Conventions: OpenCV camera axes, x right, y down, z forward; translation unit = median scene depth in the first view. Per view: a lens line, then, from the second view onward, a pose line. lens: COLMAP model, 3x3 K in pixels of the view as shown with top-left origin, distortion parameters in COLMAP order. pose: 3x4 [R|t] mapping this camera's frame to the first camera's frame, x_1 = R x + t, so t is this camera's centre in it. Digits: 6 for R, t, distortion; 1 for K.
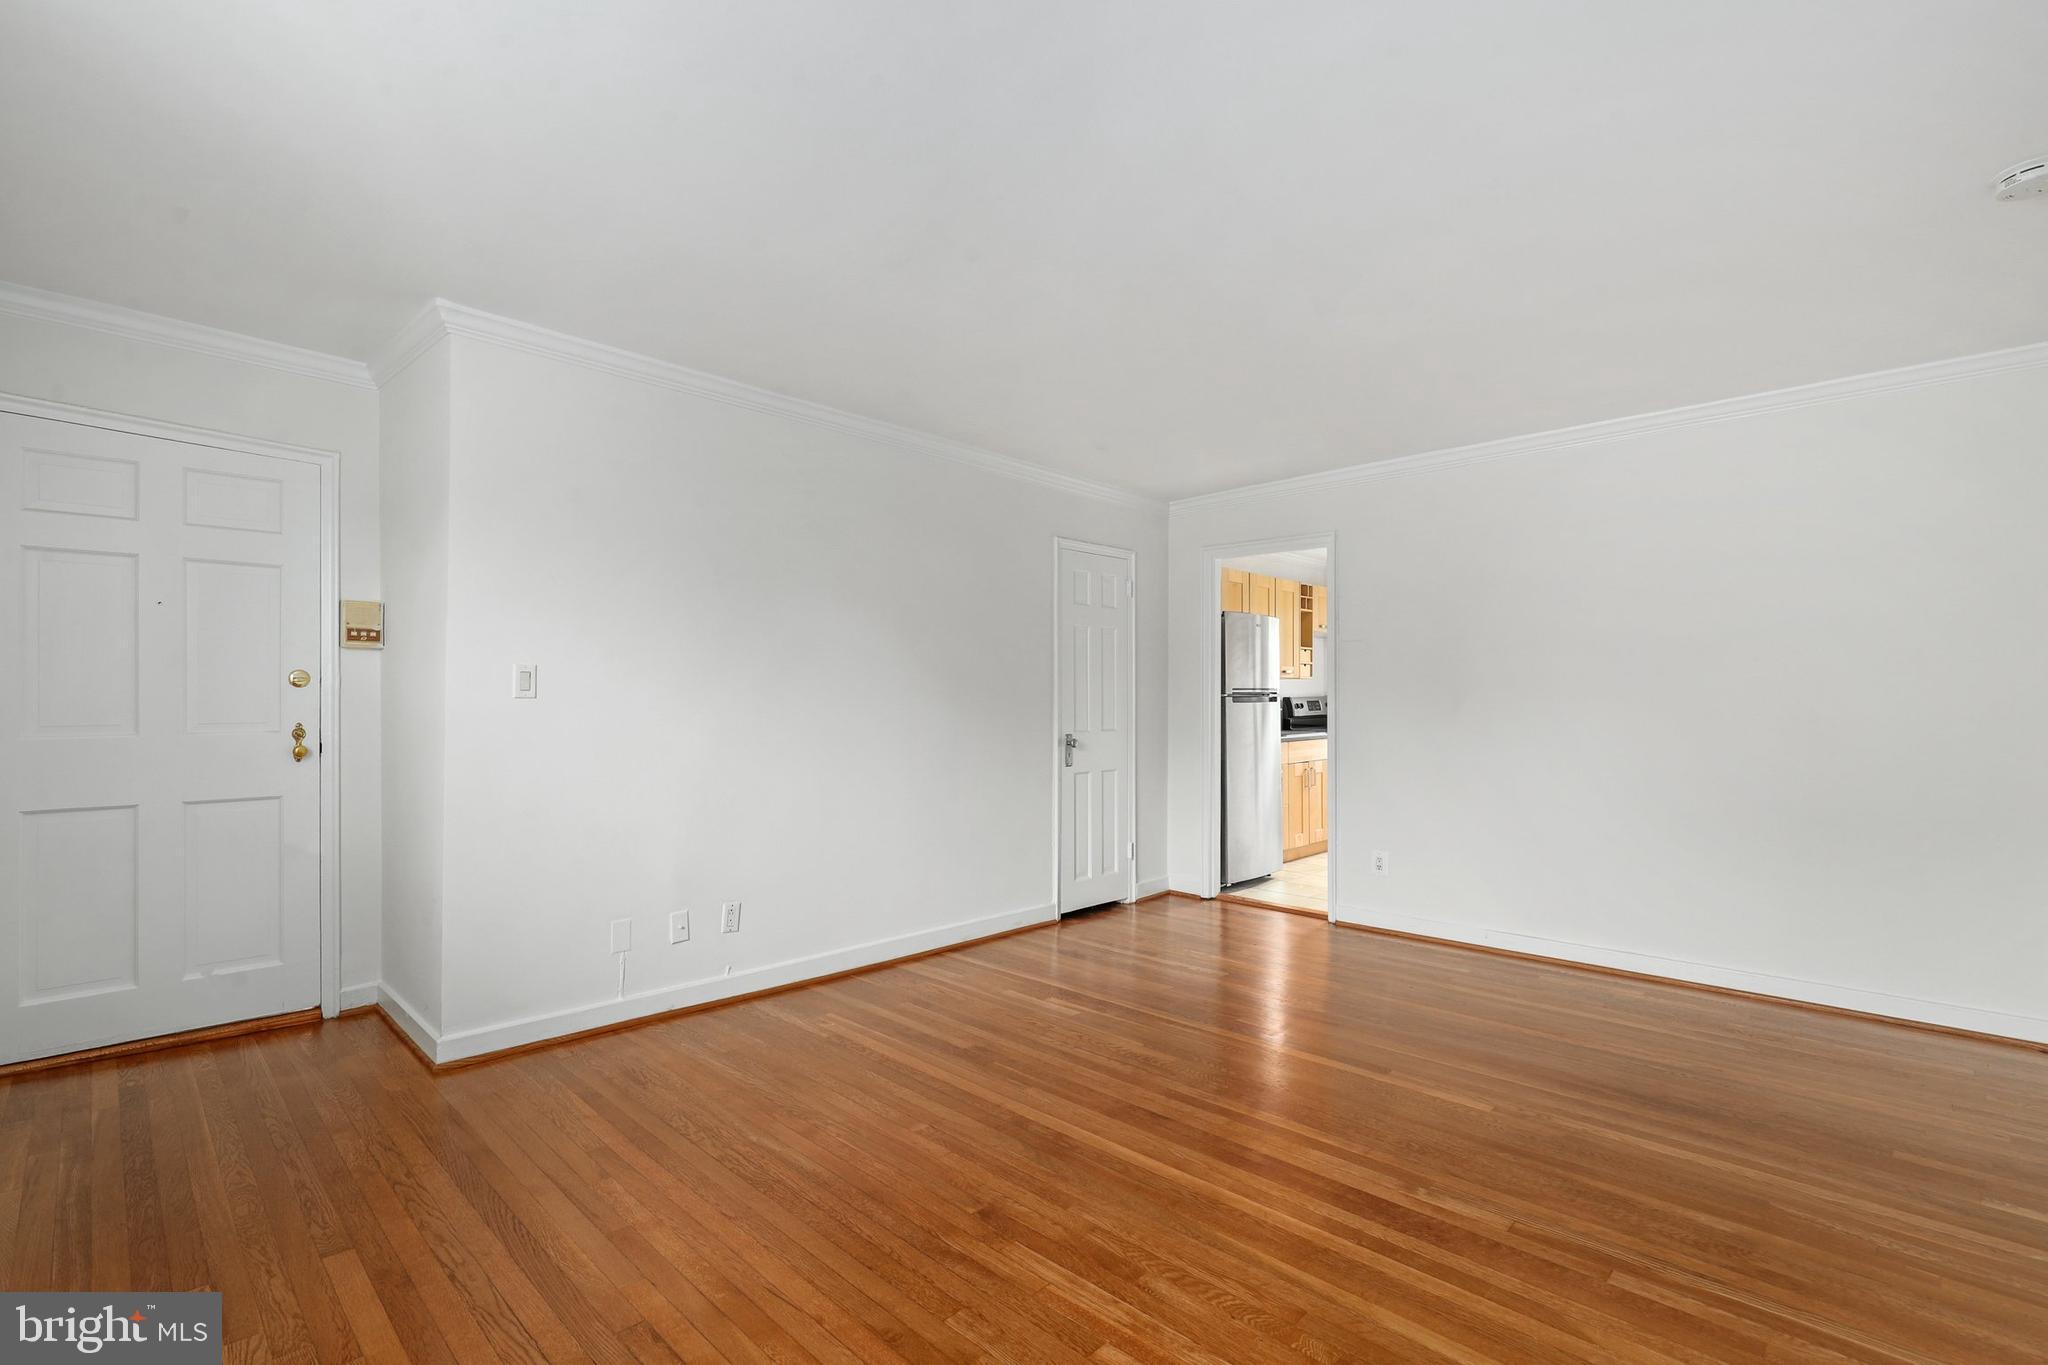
lens RADIAL K [[935.0, 0, 1012.4], [0, 935.0, 704.8], [0, 0, 1]] dist [-0.000047, 0.000064]
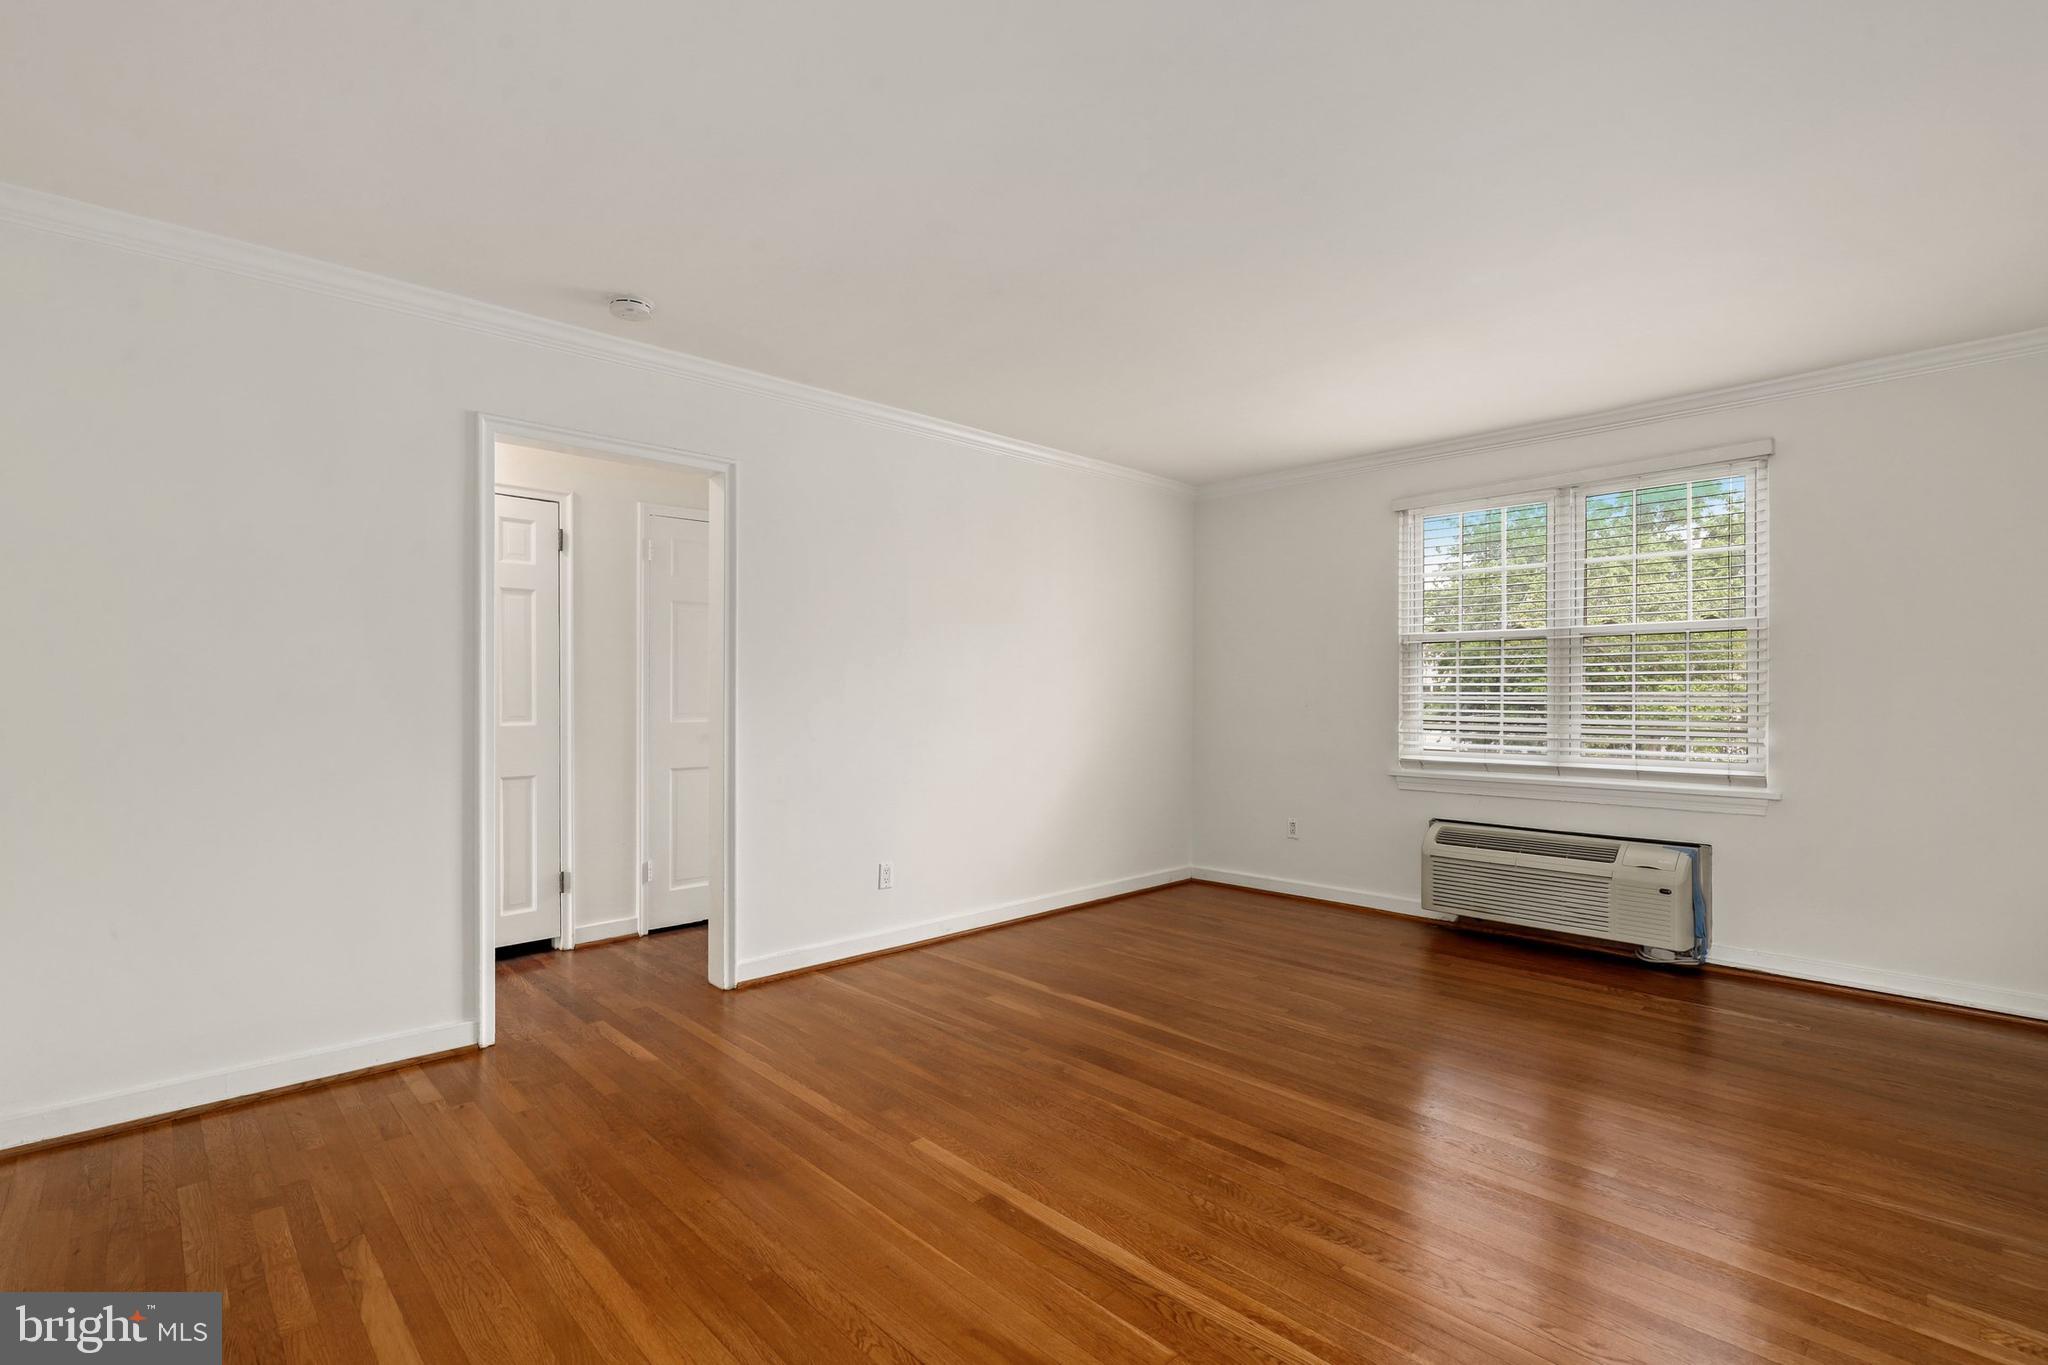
lens RADIAL K [[935.0, 0, 1012.4], [0, 935.0, 704.8], [0, 0, 1]] dist [-0.000047, 0.000064]
pose [[-0.999653, -0.006016, 0.025645, 0.322405], [-0.005819, 0.999953, 0.007785, 0.005116], [-0.025691, 0.007633, -0.999641, 1.526630]]
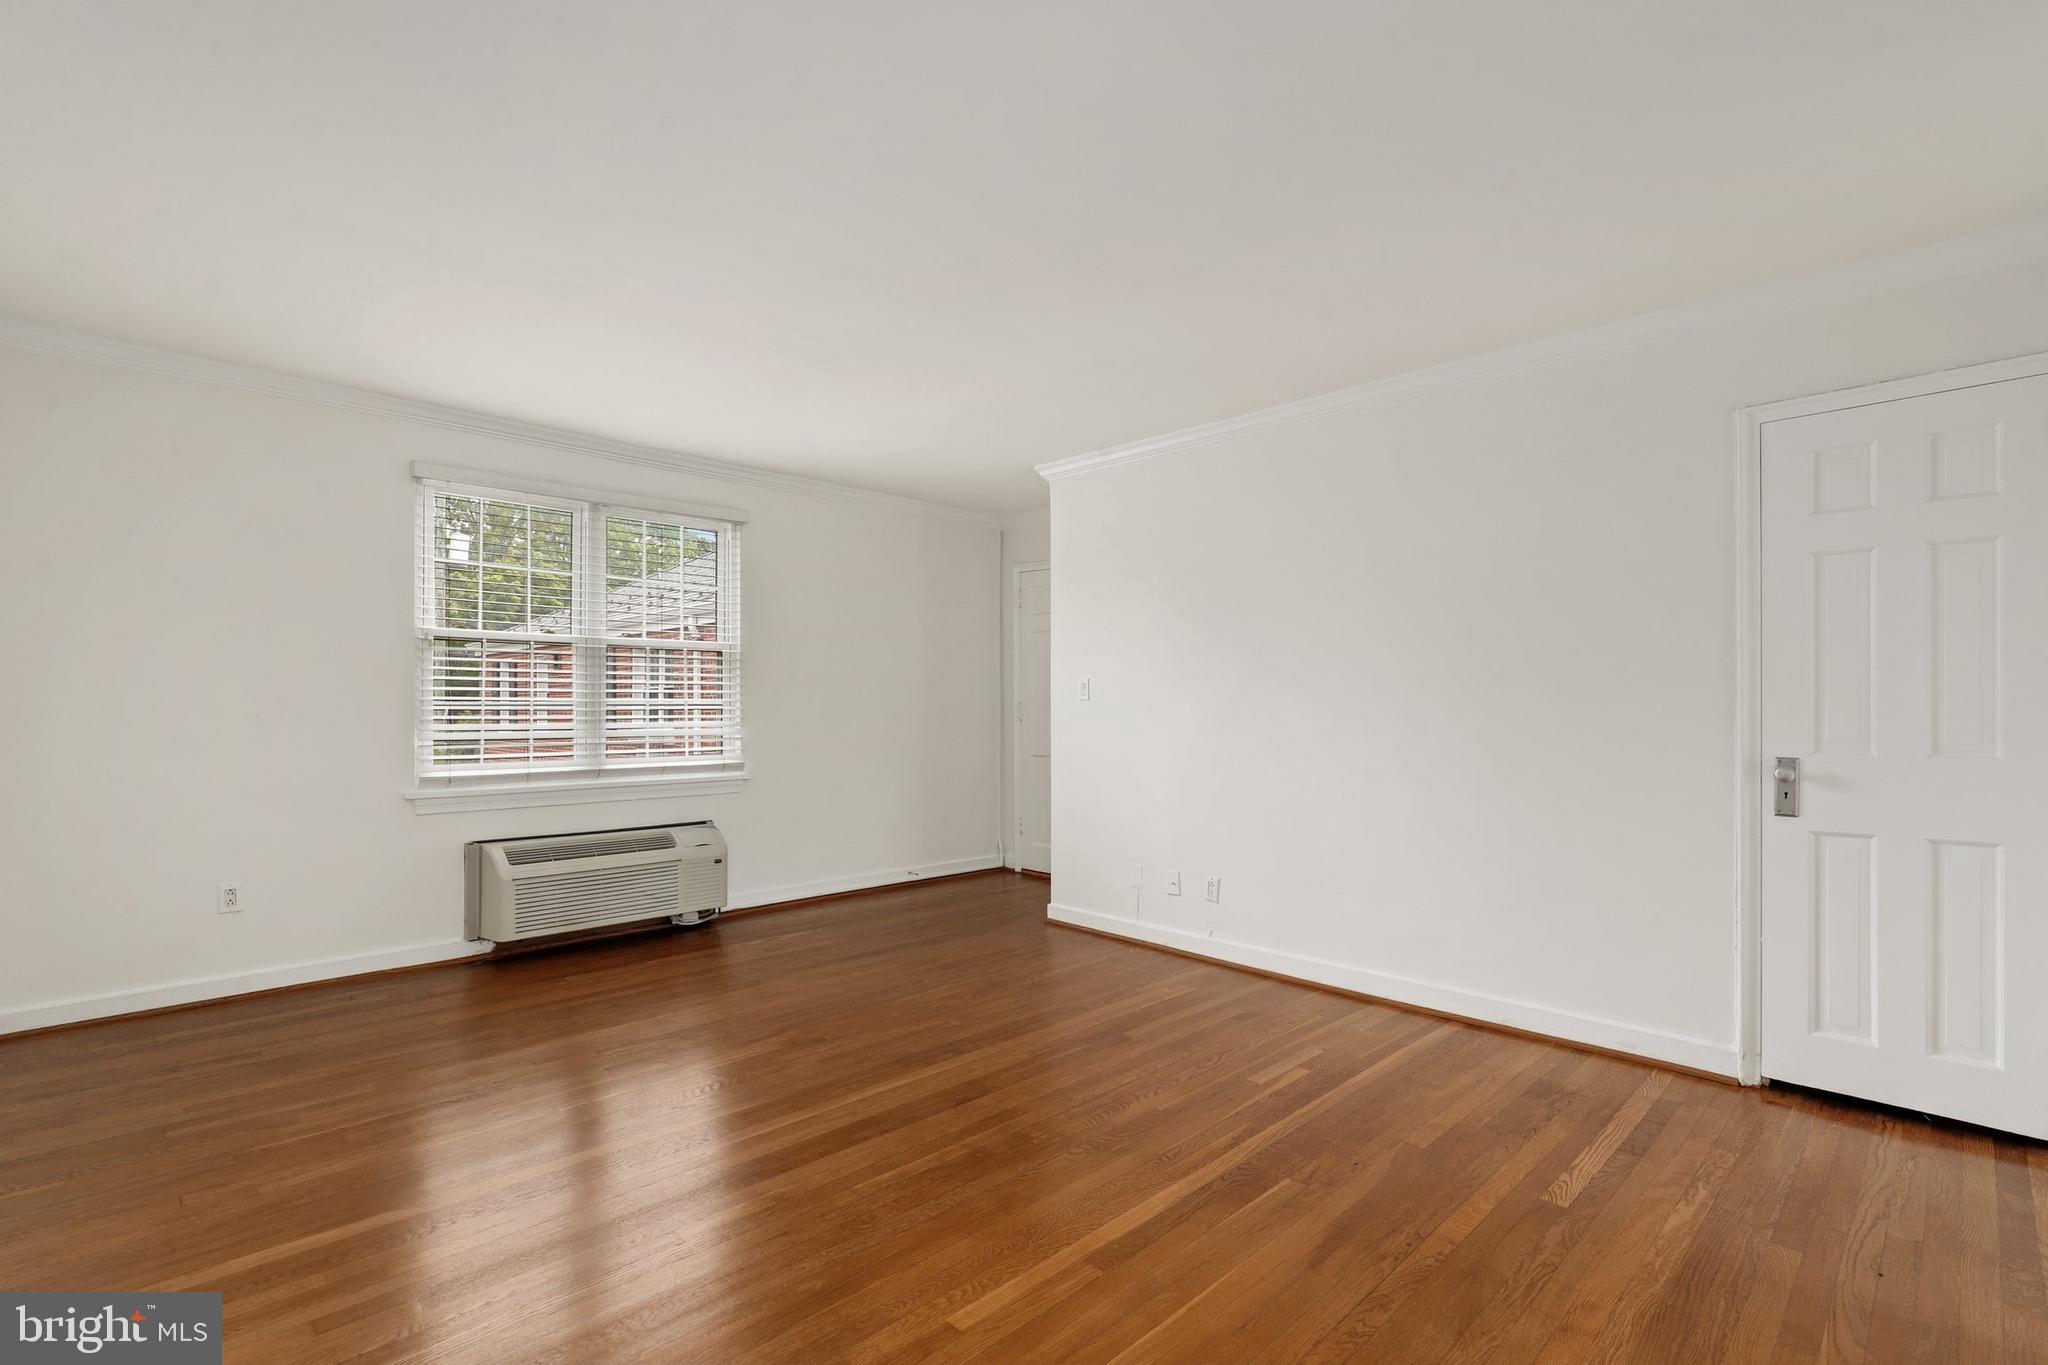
lens RADIAL K [[935.0, 0, 1012.4], [0, 935.0, 704.8], [0, 0, 1]] dist [-0.000047, 0.000064]
pose [[-0.016930, -0.003285, -0.999851, 0.934493], [-0.001899, 0.999993, -0.003253, 0.006280], [0.999855, 0.001844, -0.016936, 0.846400]]
